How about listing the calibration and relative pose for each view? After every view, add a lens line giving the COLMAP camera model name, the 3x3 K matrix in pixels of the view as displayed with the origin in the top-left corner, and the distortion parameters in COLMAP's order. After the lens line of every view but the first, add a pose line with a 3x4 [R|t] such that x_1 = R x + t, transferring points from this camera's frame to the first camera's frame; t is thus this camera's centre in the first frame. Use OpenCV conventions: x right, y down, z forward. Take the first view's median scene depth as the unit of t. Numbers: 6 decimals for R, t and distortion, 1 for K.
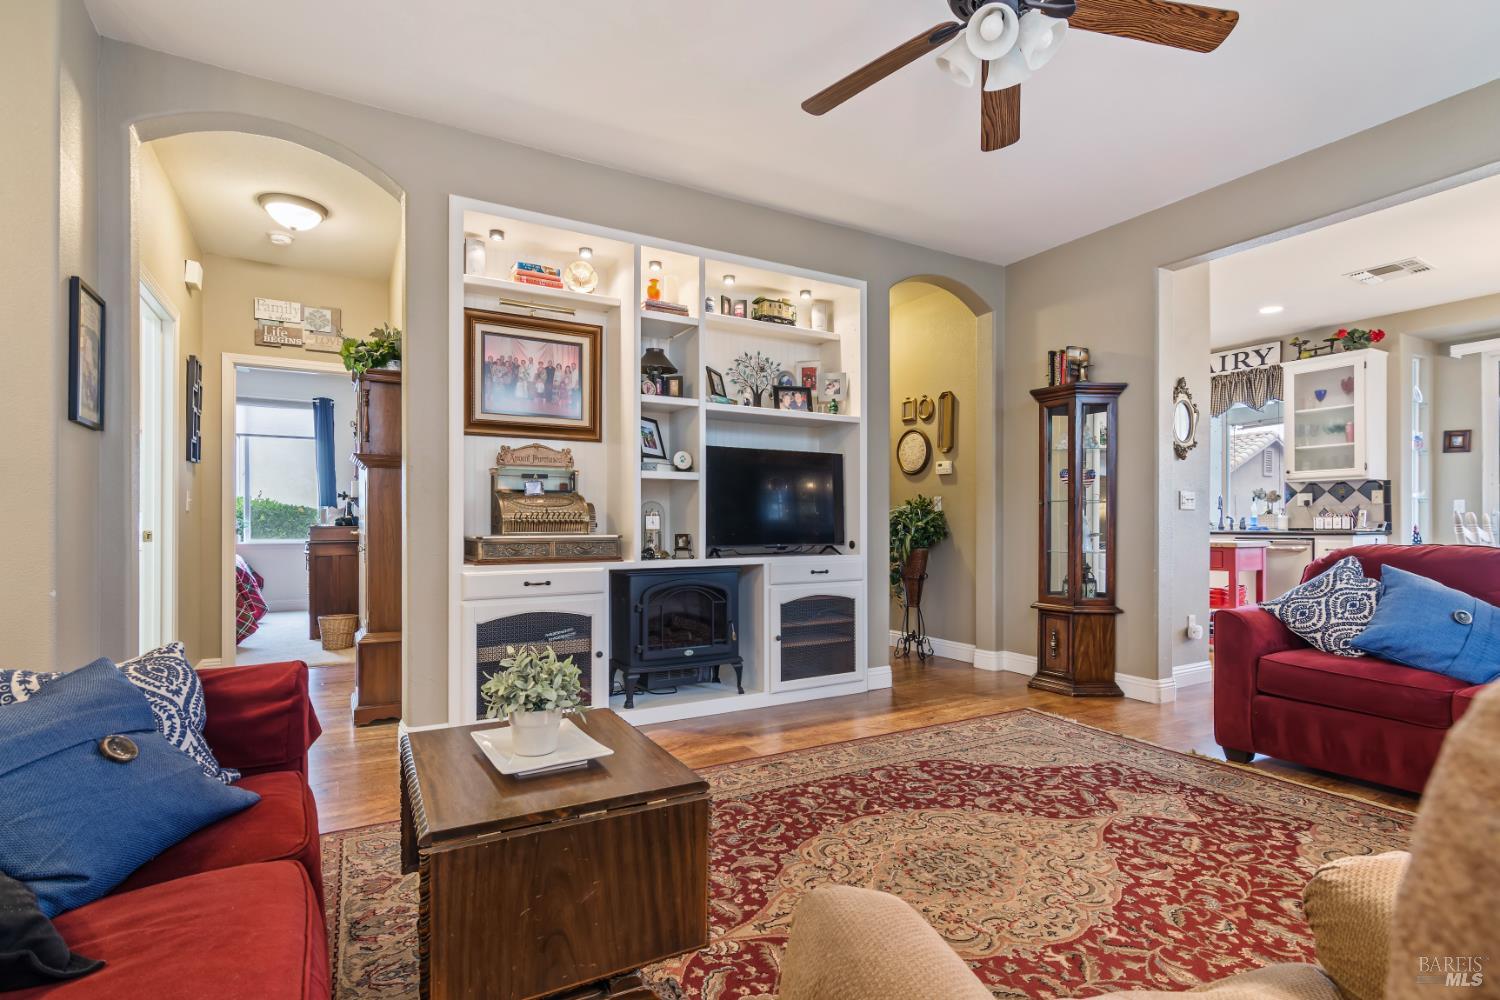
lens RADIAL K [[730.5, 0, 754.0], [0, 730.5, 522.9], [0, 0, 1]] dist [0.000990, 0.000916]
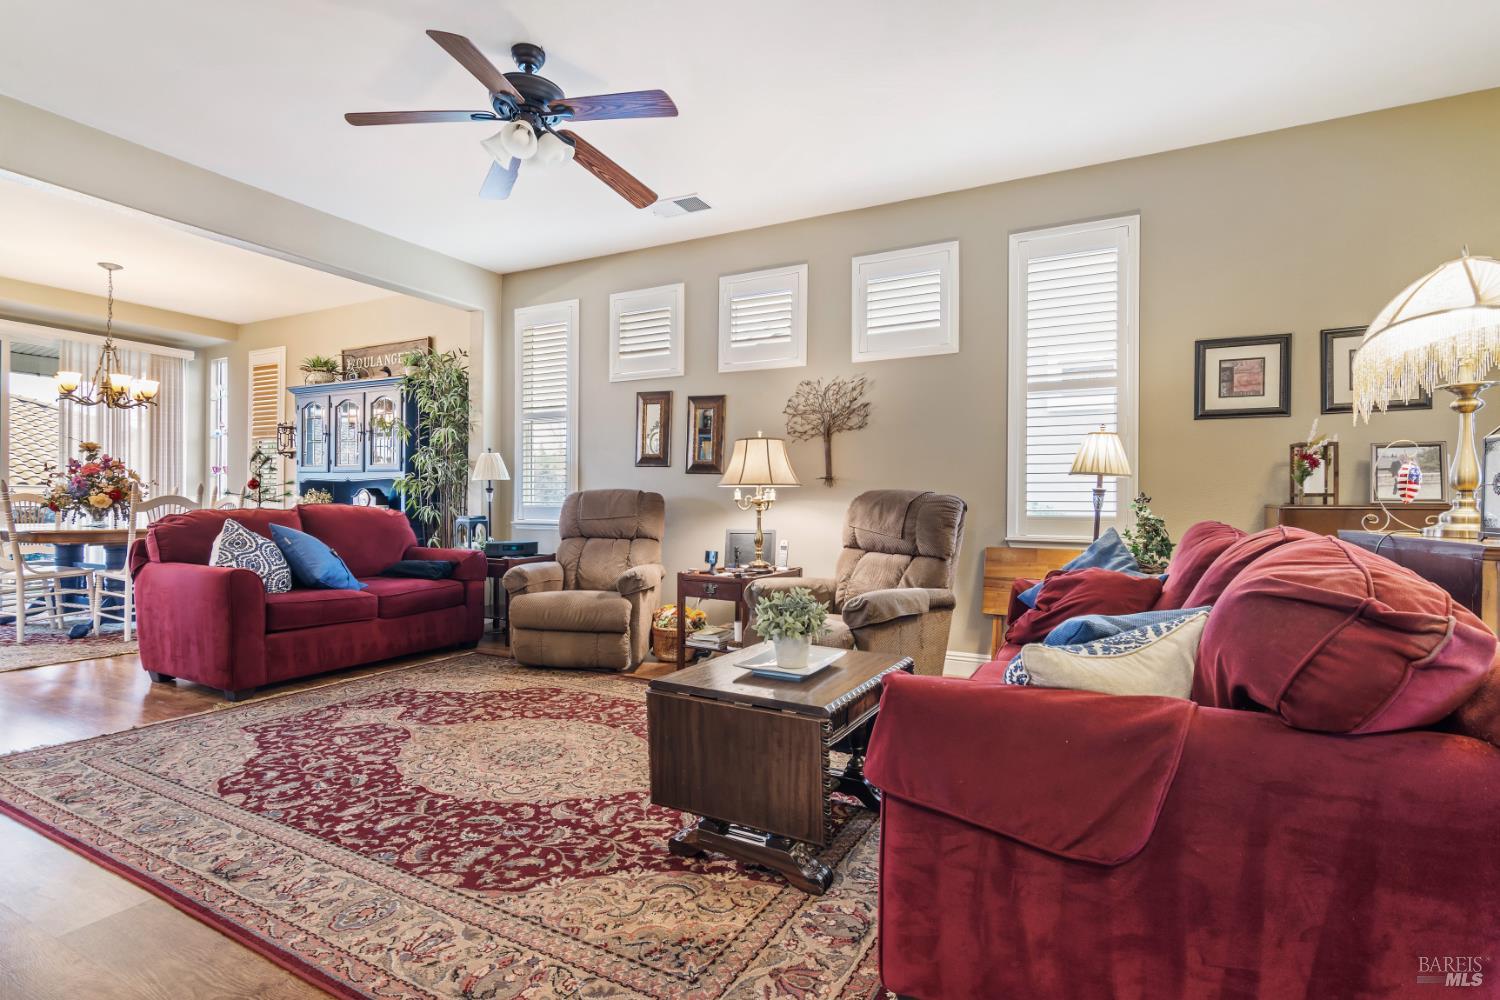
lens RADIAL K [[718.9, 0, 756.1], [0, 718.9, 501.1], [0, 0, 1]] dist [-0.000209, 0.000844]
pose [[-0.536423, -0.002044, 0.843947, -0.794322], [-0.009561, 0.999948, -0.003654, 0.012874], [-0.843895, -0.010029, -0.536414, 1.029033]]
